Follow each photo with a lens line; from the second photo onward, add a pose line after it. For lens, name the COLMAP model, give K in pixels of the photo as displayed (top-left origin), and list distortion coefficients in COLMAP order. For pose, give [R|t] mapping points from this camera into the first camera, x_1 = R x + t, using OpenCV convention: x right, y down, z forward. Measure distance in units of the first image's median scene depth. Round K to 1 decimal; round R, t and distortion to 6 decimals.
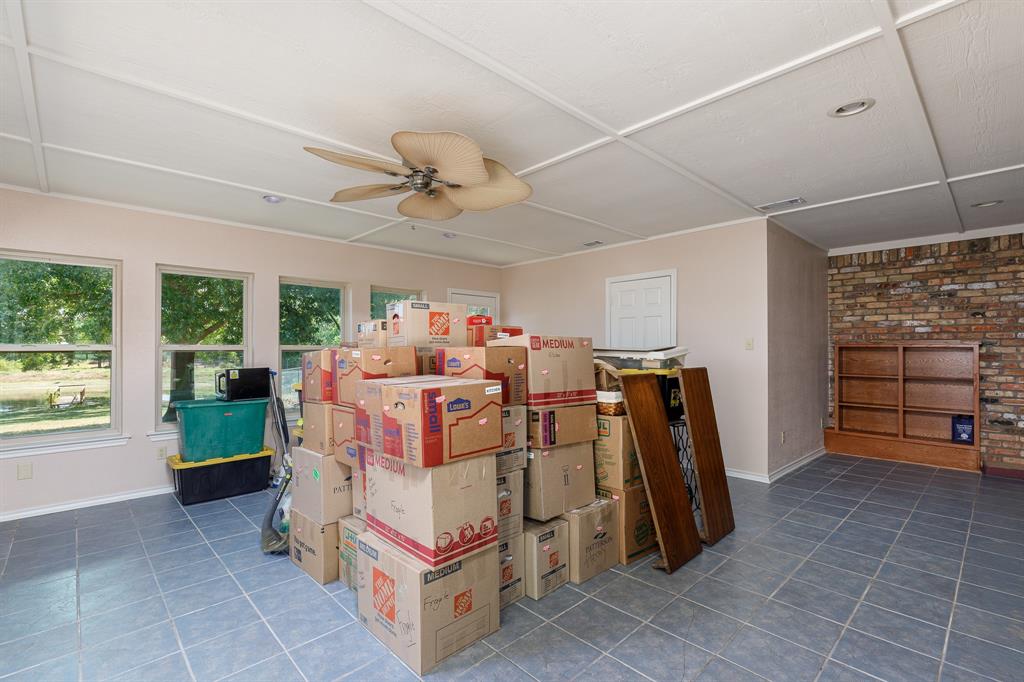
lens RADIAL K [[463.9, 0, 511.2], [0, 463.9, 345.5], [0, 0, 1]] dist [0.004710, -0.001408]
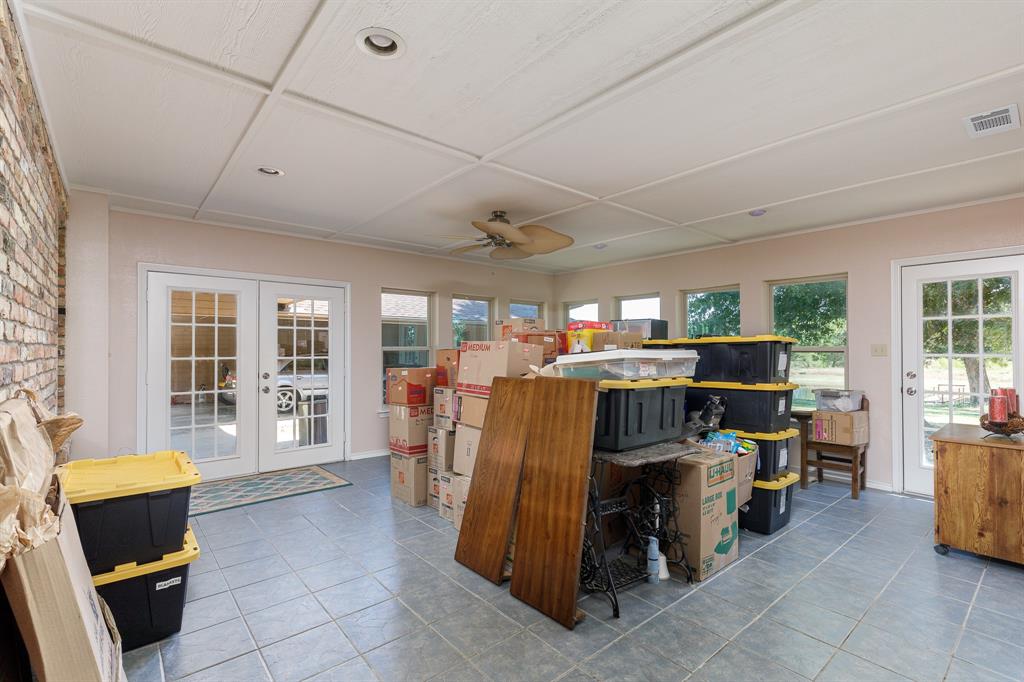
lens RADIAL K [[463.9, 0, 510.7], [0, 463.9, 346.6], [0, 0, 1]] dist [0.004710, -0.001408]
pose [[-0.055047, -0.004503, -0.998474, 1.427431], [0.011567, 0.999920, -0.005147, 0.002247], [0.998417, -0.011833, -0.054991, 1.205483]]
